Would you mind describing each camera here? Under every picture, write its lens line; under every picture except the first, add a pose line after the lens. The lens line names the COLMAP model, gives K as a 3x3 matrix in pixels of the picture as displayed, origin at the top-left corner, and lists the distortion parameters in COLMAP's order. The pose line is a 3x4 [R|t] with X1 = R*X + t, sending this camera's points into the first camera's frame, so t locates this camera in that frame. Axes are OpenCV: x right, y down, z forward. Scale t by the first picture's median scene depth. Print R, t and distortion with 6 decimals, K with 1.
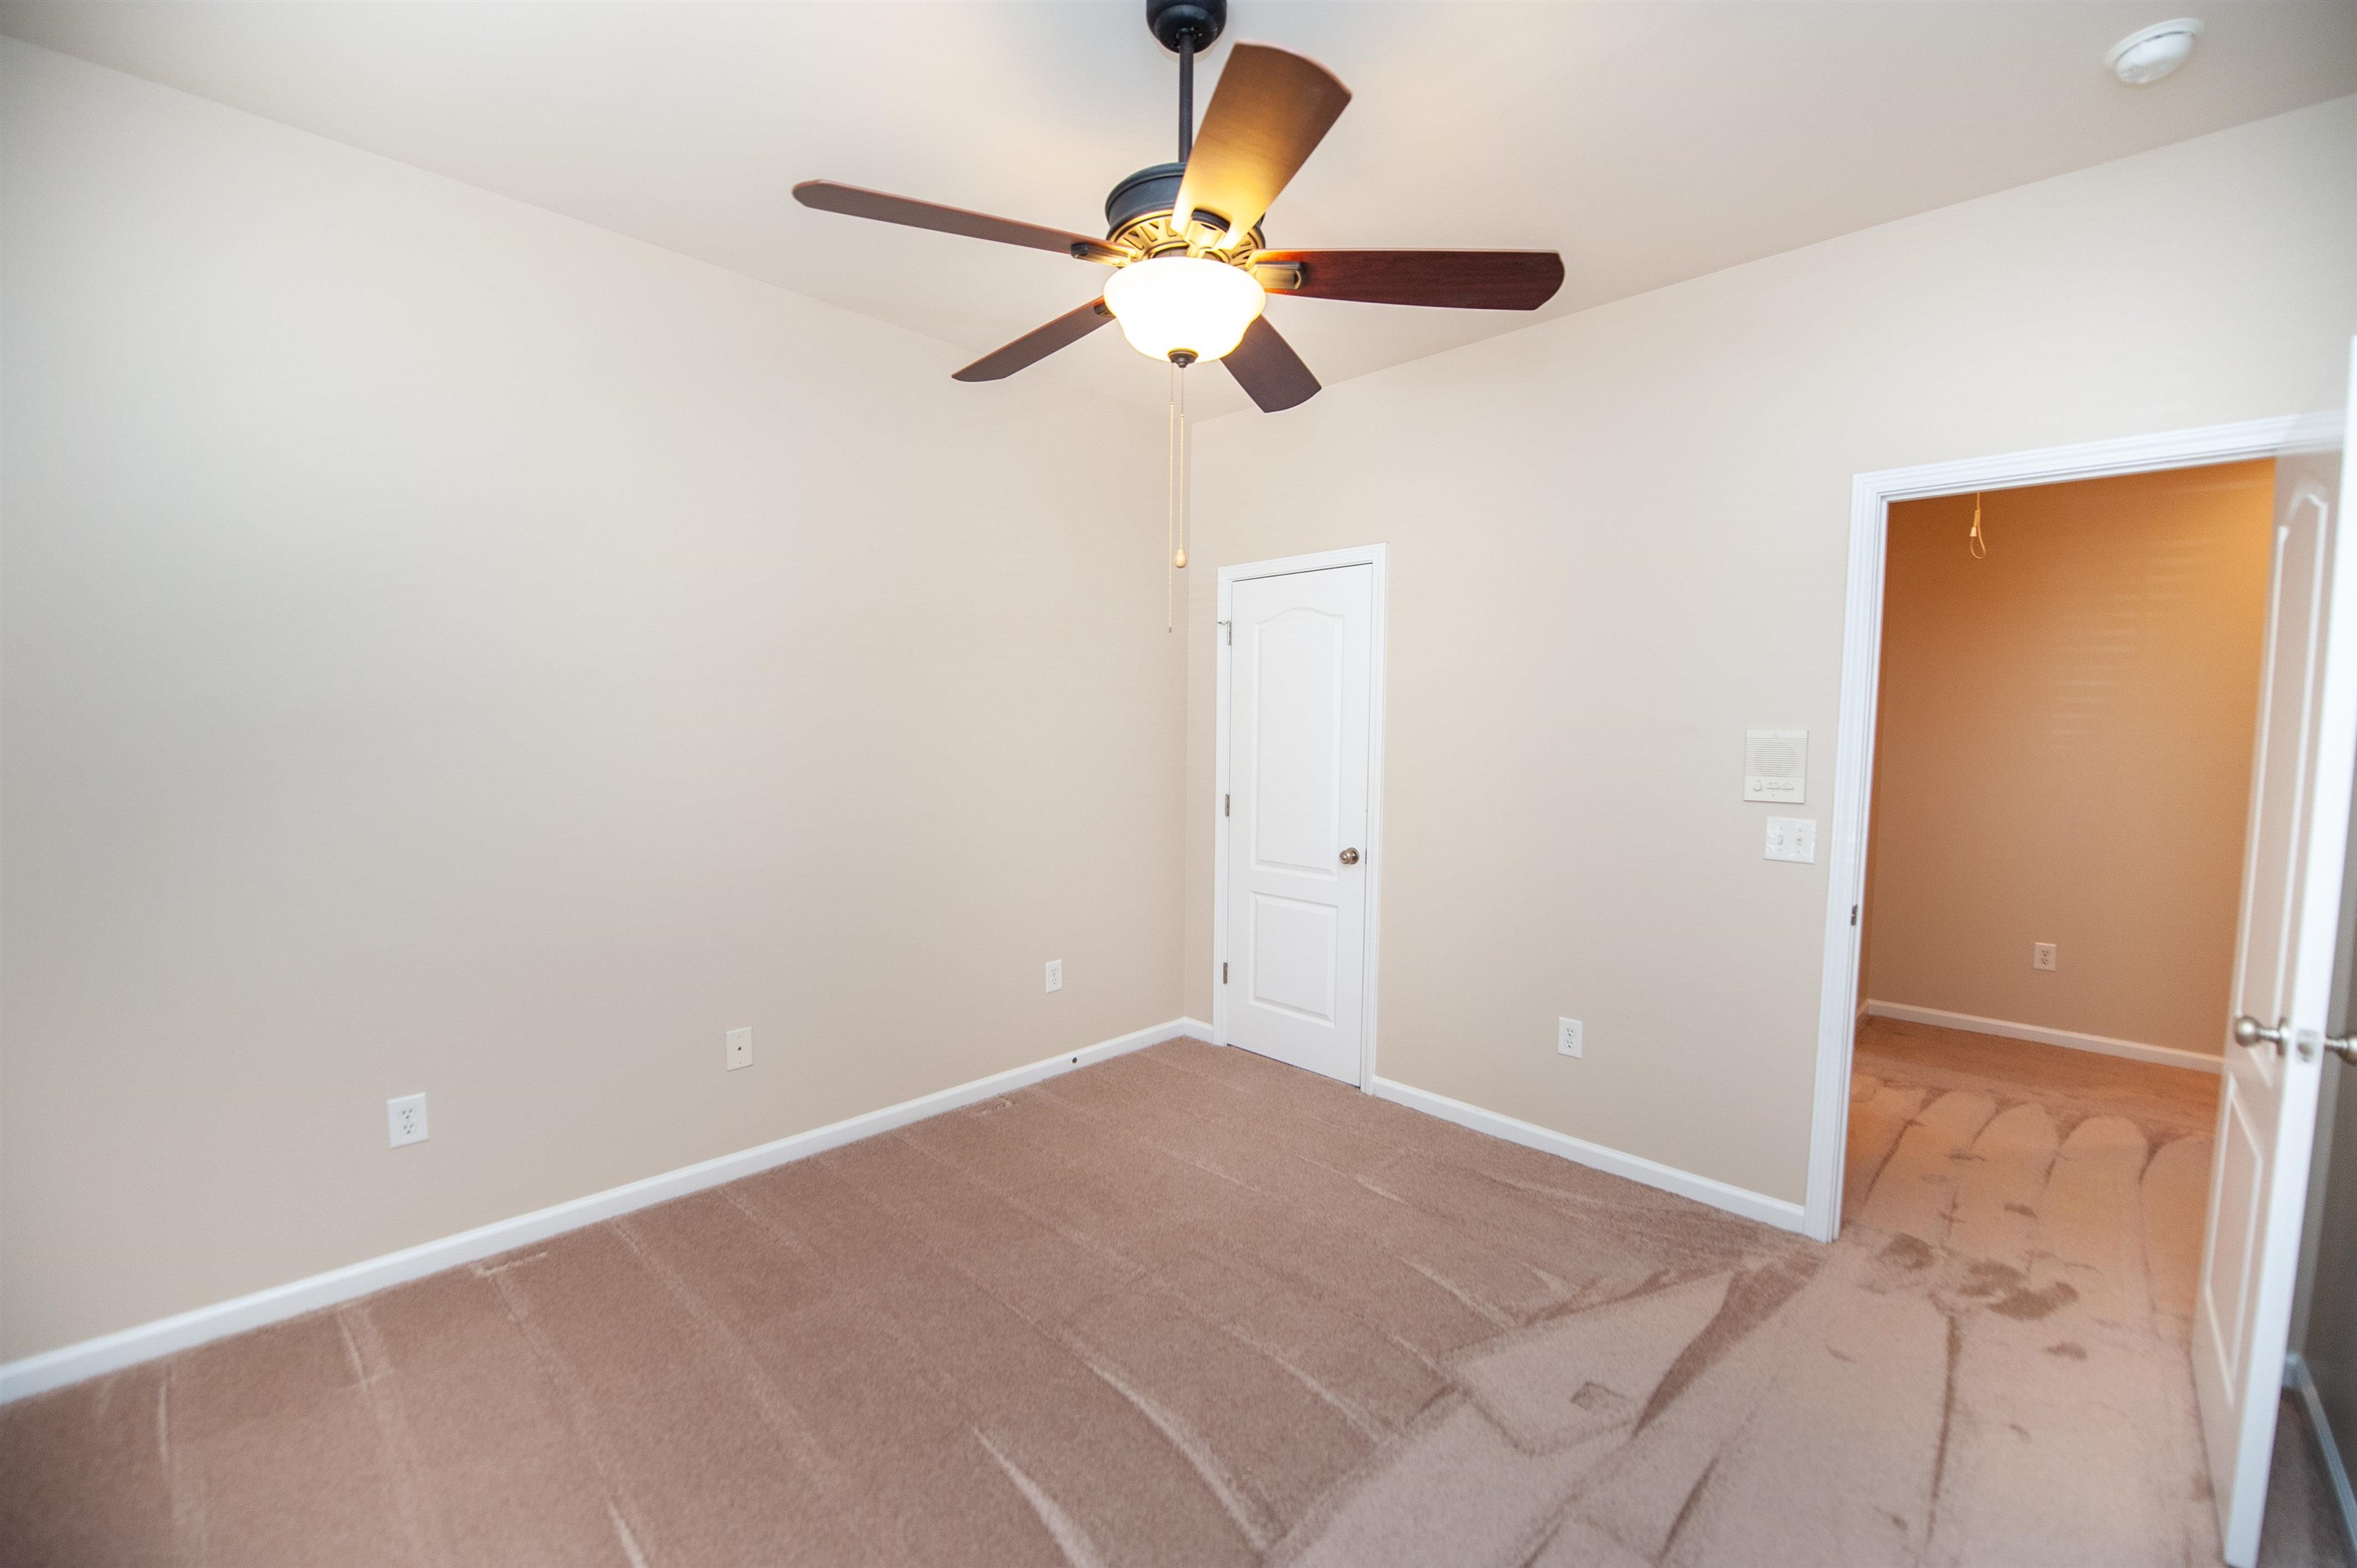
lens RADIAL K [[951.1, 0, 1180.9], [0, 951.1, 786.7], [0, 0, 1]] dist [-0.017567, -0.003613]
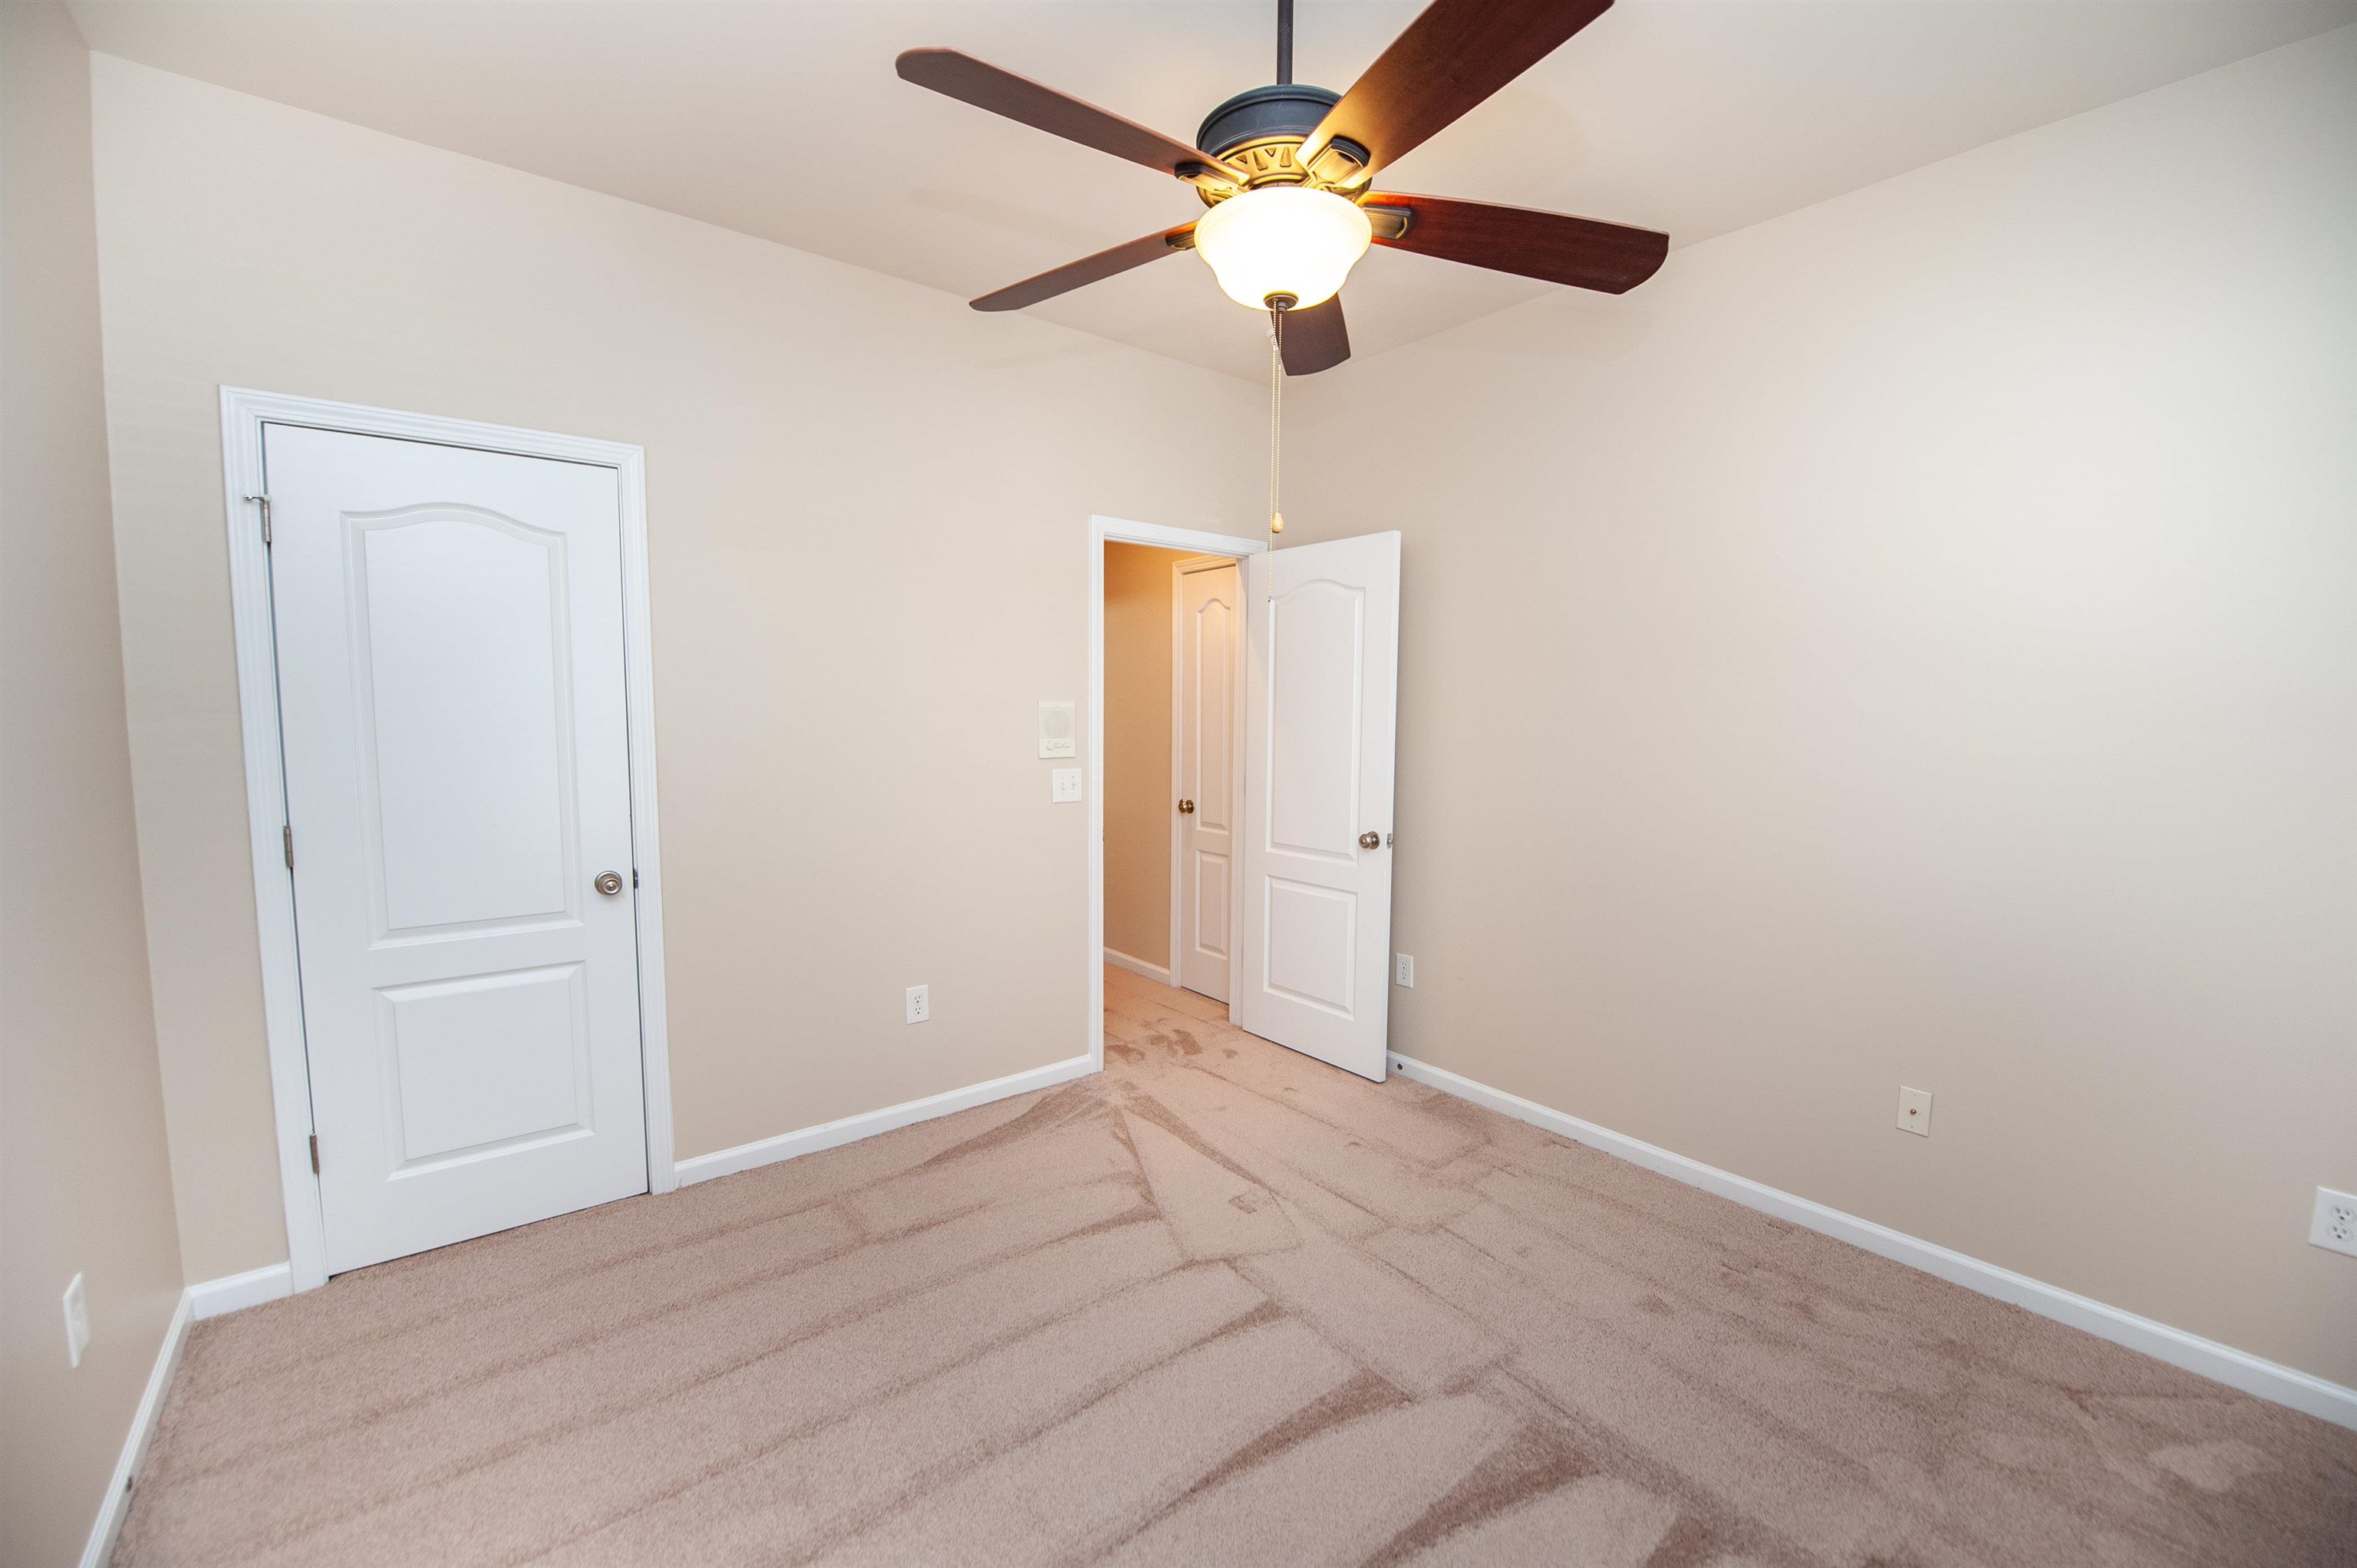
lens RADIAL K [[951.1, 0, 1180.9], [0, 951.1, 786.7], [0, 0, 1]] dist [-0.017567, -0.003613]
pose [[0.110612, -0.095760, 0.989240, -0.641193], [0.056336, 0.994351, 0.089956, -0.051835], [-0.992266, 0.045780, 0.115382, 0.692844]]
